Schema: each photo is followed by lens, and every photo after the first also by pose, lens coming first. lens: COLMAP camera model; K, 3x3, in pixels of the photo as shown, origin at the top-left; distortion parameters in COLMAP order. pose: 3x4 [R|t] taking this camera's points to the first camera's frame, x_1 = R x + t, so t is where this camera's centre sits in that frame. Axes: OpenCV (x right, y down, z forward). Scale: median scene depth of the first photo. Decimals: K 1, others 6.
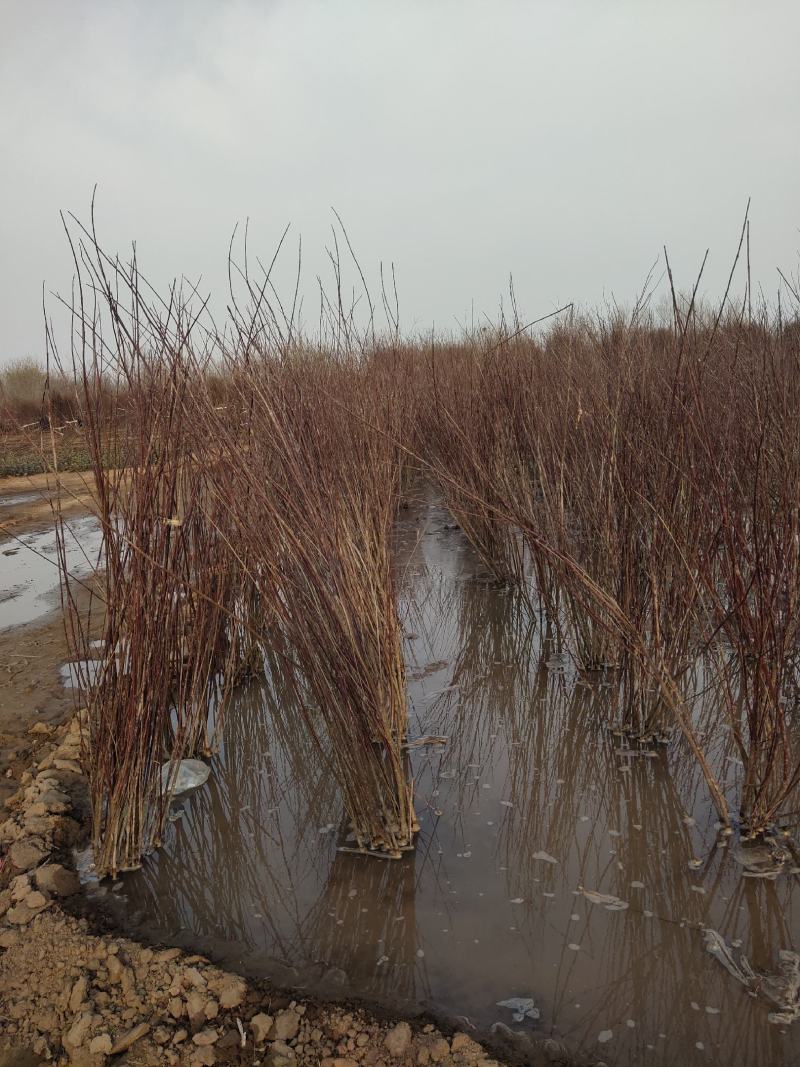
lens RADIAL K [[813.3, 0, 400.0], [0, 813.3, 533.5], [0, 0, 1]] dist [0.044567, -0.038320]
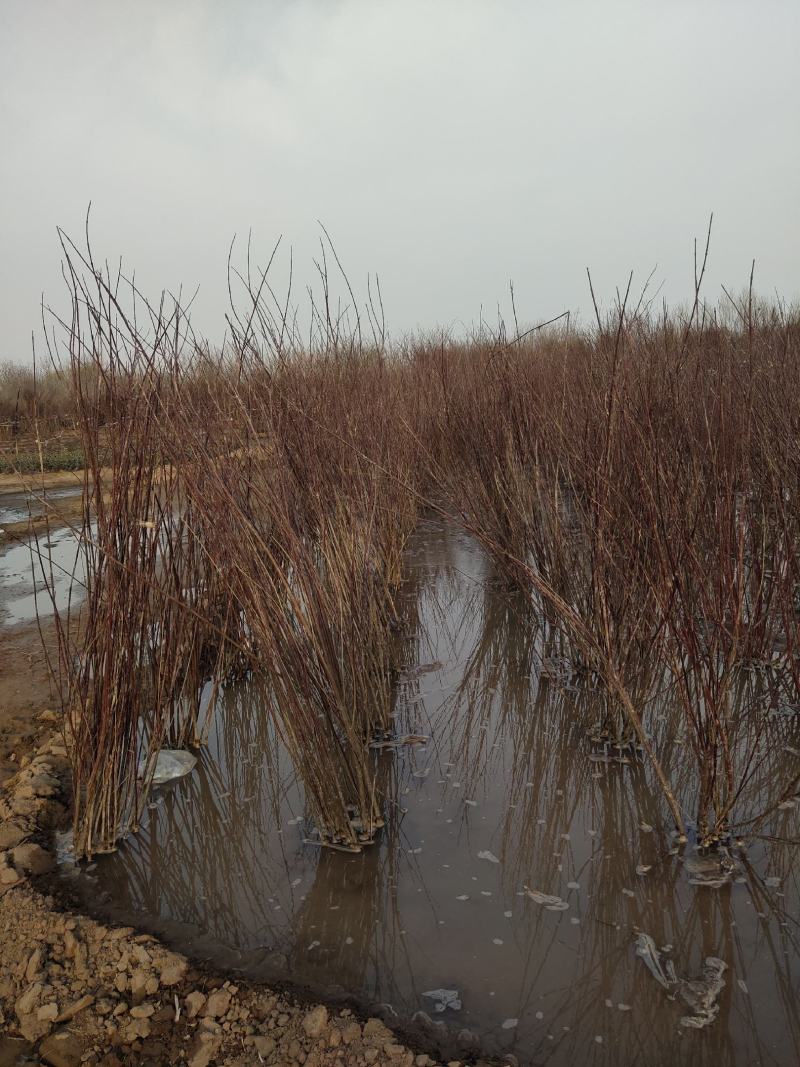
lens RADIAL K [[813.3, 0, 400.0], [0, 813.3, 533.5], [0, 0, 1]] dist [0.044567, -0.038320]
pose [[0.998078, 0.019197, -0.058926, 0.131427], [-0.019038, 0.999813, 0.003257, -0.013709], [0.058978, -0.002129, 0.998257, -0.038061]]
